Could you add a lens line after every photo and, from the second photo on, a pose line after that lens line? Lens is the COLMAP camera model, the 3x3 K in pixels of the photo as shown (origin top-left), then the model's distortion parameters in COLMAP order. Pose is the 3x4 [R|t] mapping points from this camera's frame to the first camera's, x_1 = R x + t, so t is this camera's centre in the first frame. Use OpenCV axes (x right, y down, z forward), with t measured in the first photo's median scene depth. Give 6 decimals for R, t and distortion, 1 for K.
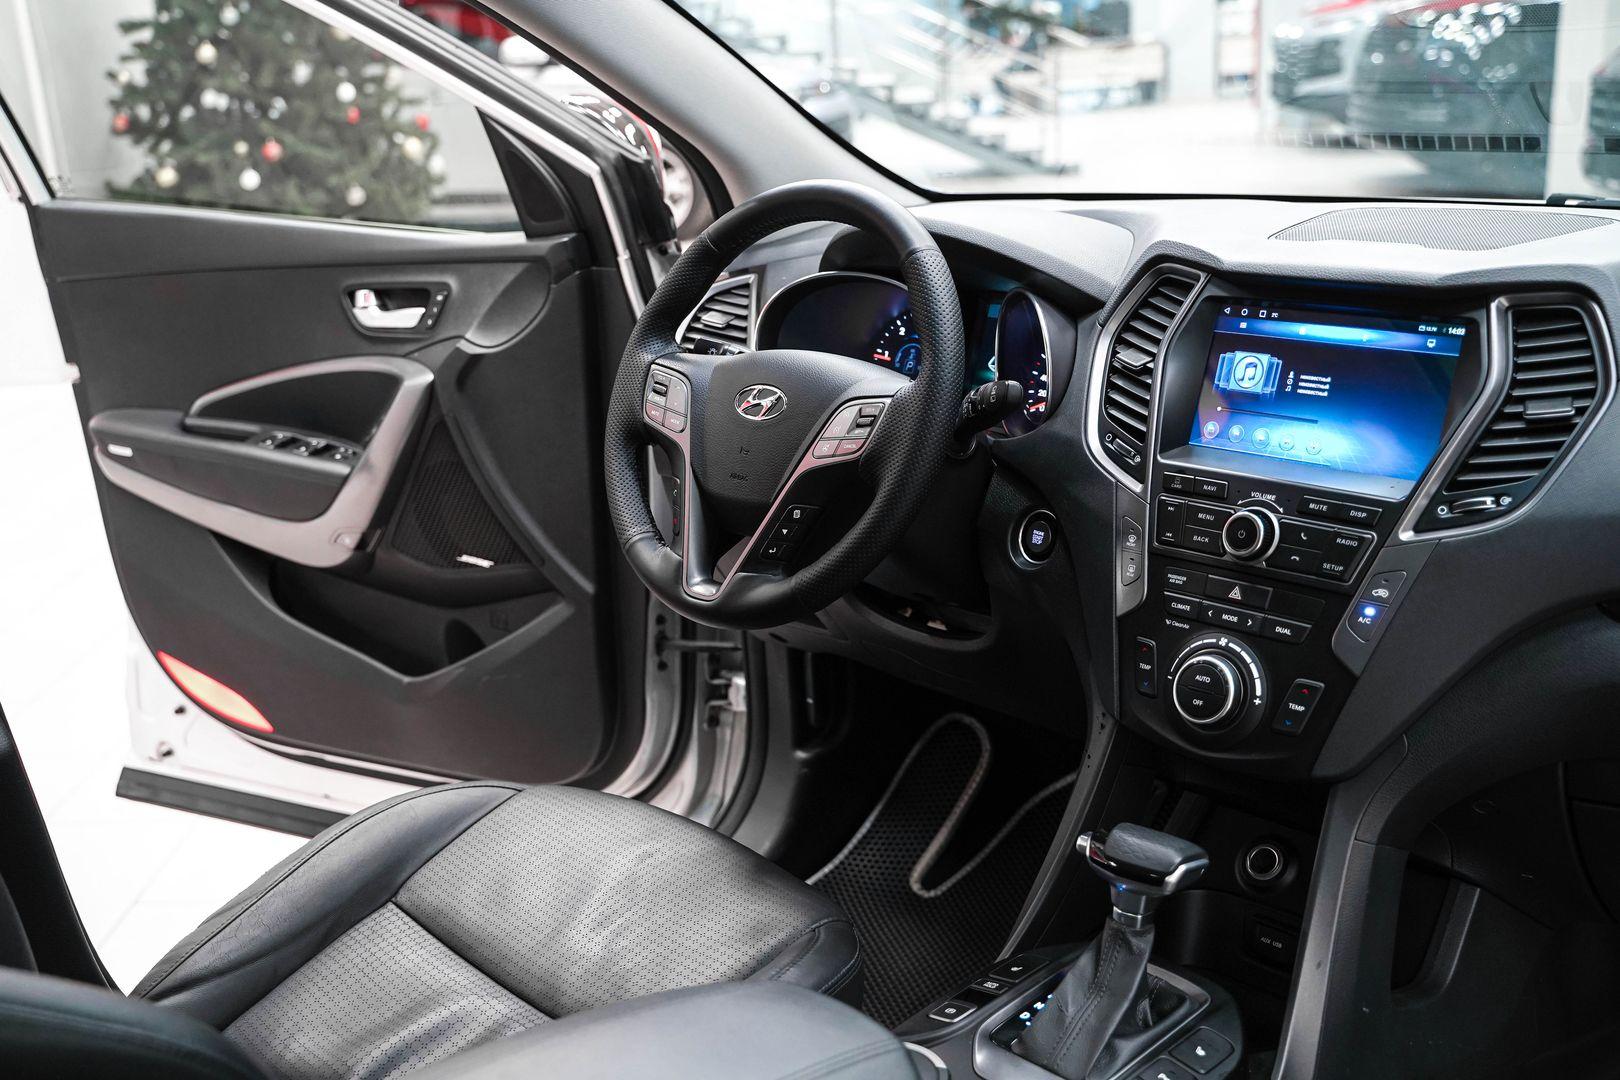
lens RADIAL K [[1691.0, 0, 766.3], [0, 1691.0, 514.1], [0, 0, 1]] dist [-0.063687, 0.128495]
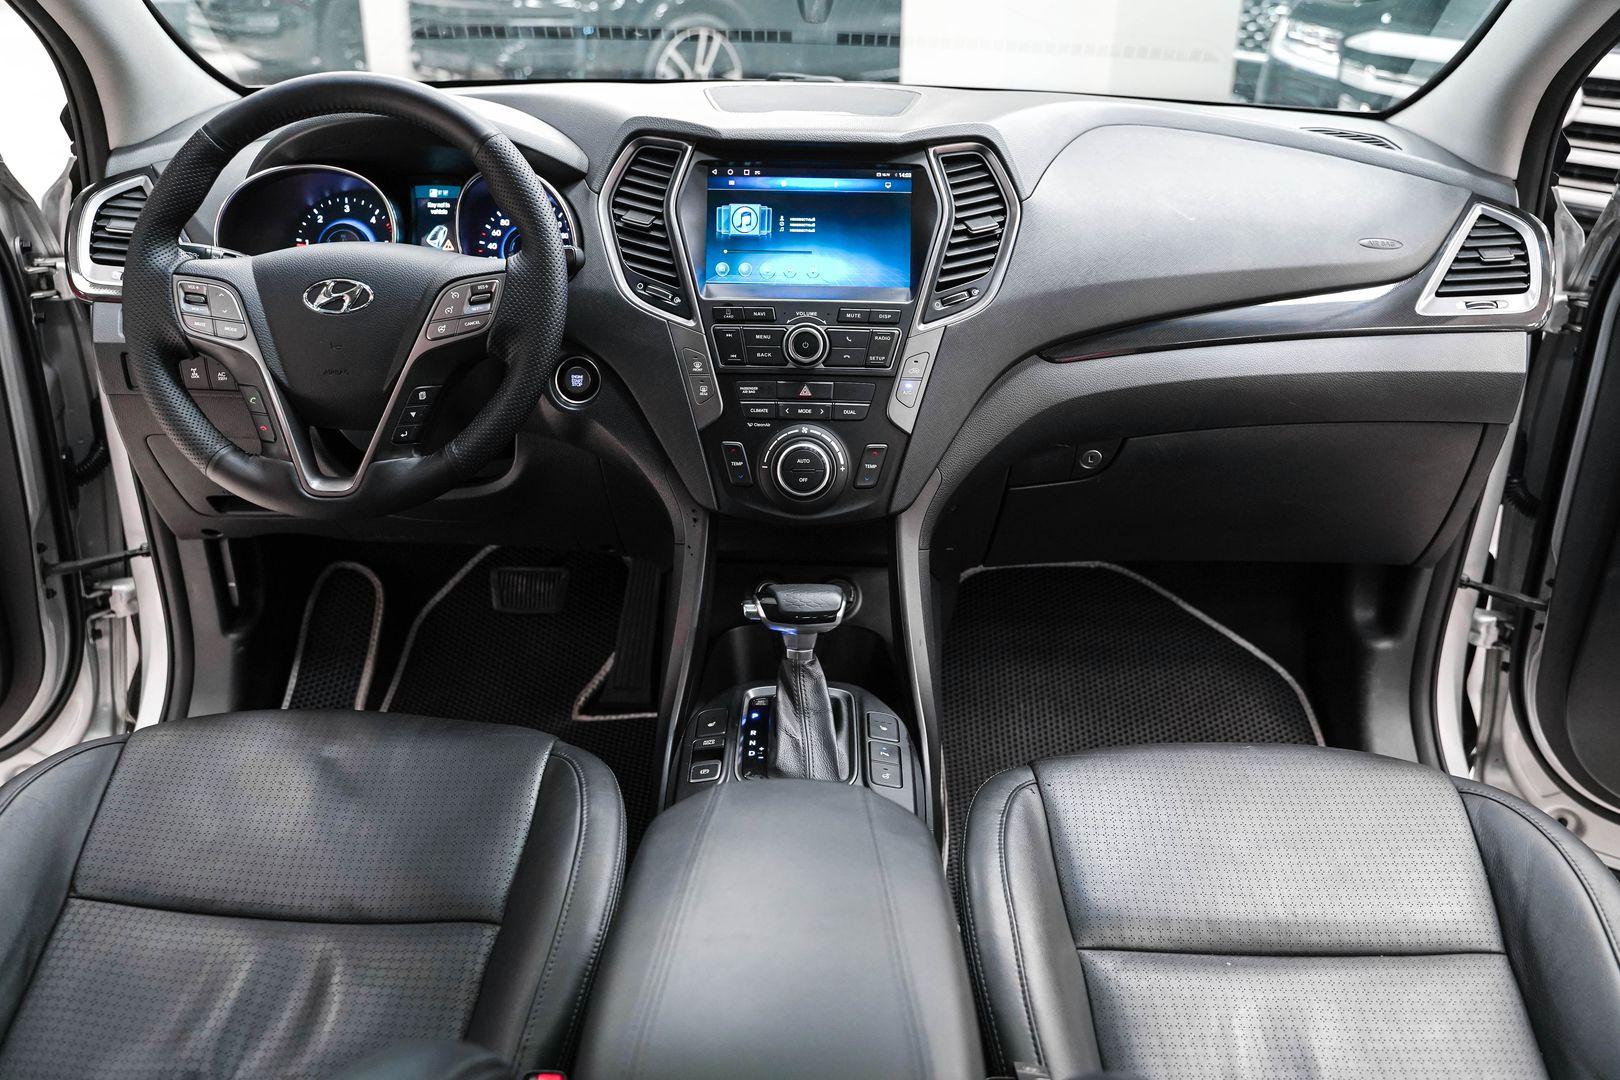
lens RADIAL K [[1324.6, 0, 810.0], [0, 1324.6, 540.0], [0, 0, 1]] dist [-0.116152, 0.087714]
pose [[0.695131, -0.247181, 0.675051, -0.360102], [0.145282, 0.967956, 0.204829, -0.041767], [-0.704049, -0.044311, 0.708767, 0.229000]]
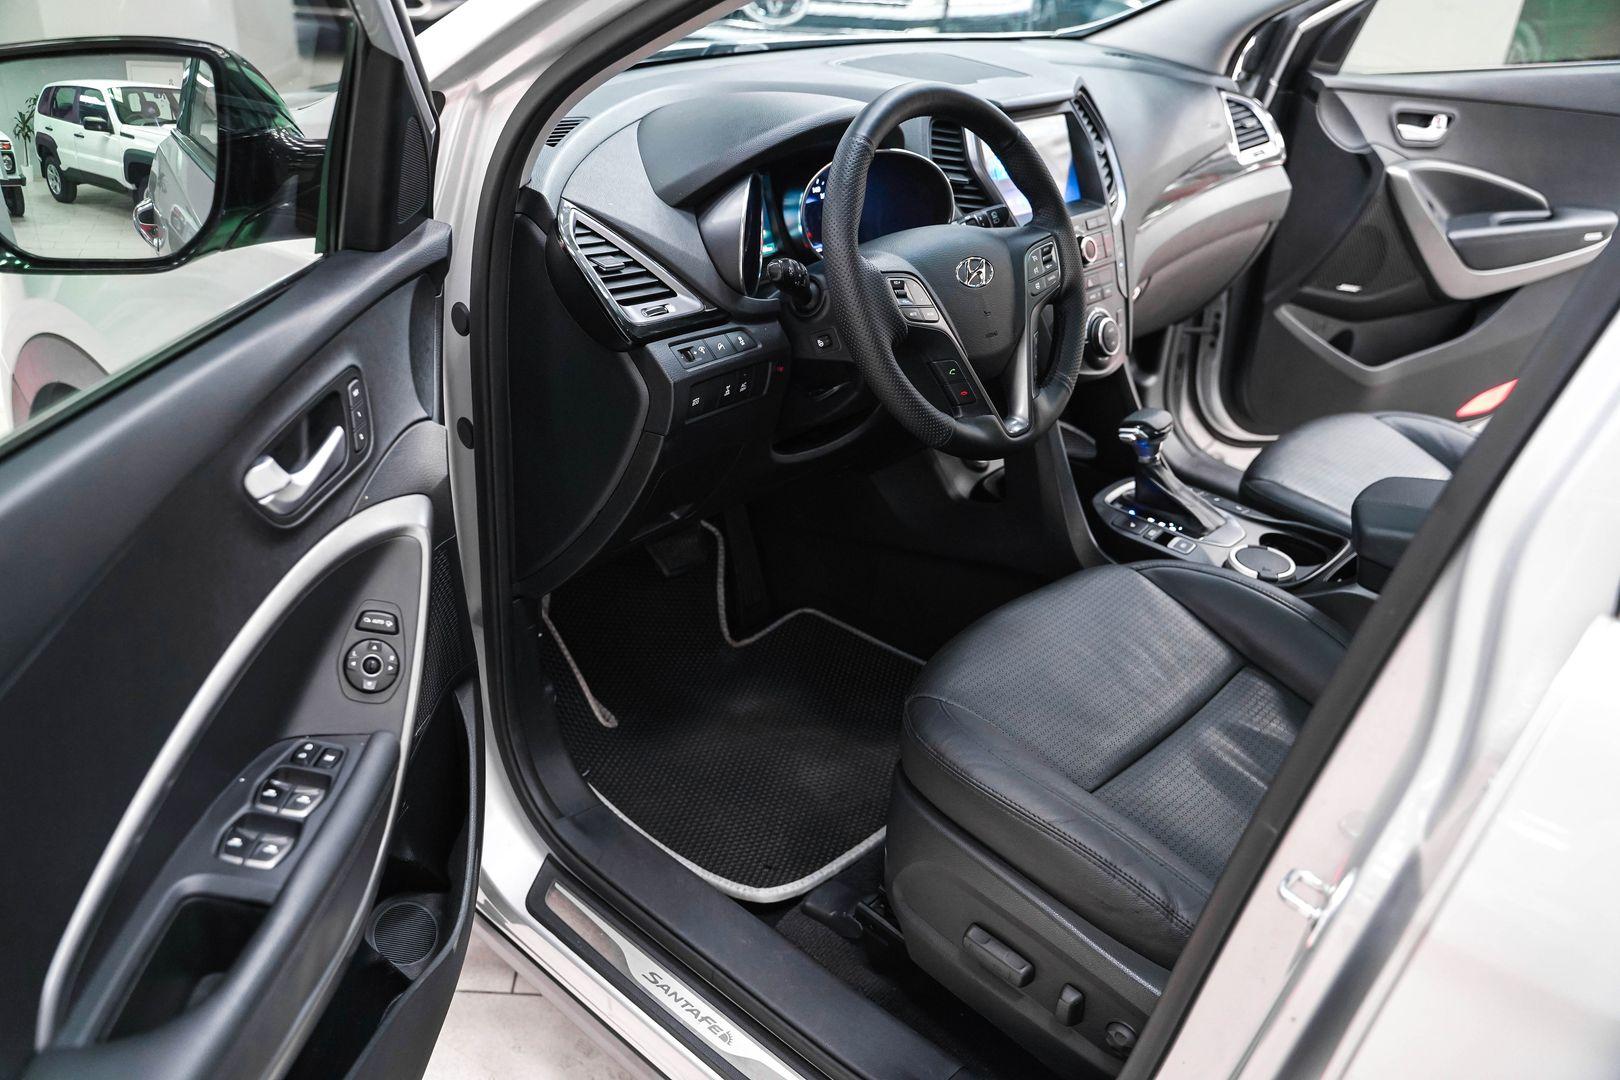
lens RADIAL K [[1324.6, 0, 810.0], [0, 1324.6, 540.0], [0, 0, 1]] dist [-0.116152, 0.087714]
pose [[-0.073136, -0.427261, 0.901166, -0.909977], [0.227626, 0.872585, 0.432183, -0.325478], [-0.970998, 0.236737, 0.033438, 1.097282]]
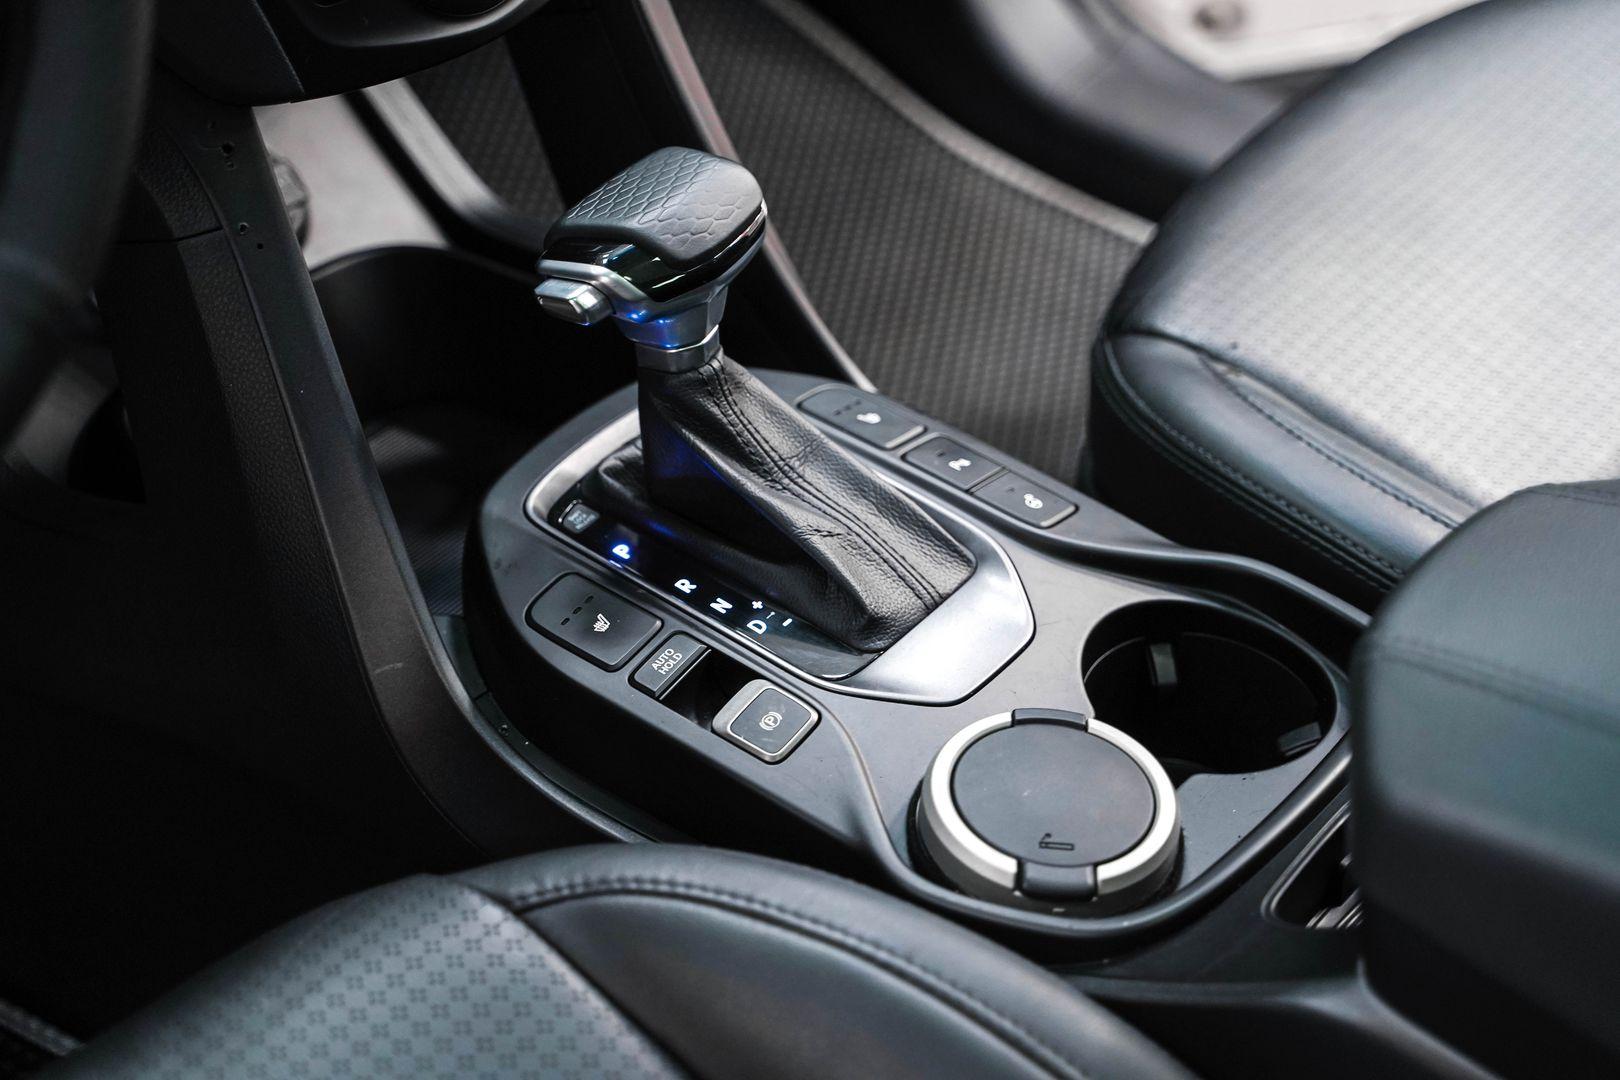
lens RADIAL K [[3294.8, 0, 811.0], [0, 3294.8, 486.4], [0, 0, 1]] dist [0.610351, -6.104414]
pose [[-0.161826, -0.572968, 0.803443, -0.486457], [0.218381, 0.773195, 0.595382, -0.245569], [-0.962352, 0.271805, 0.000002, 0.796659]]
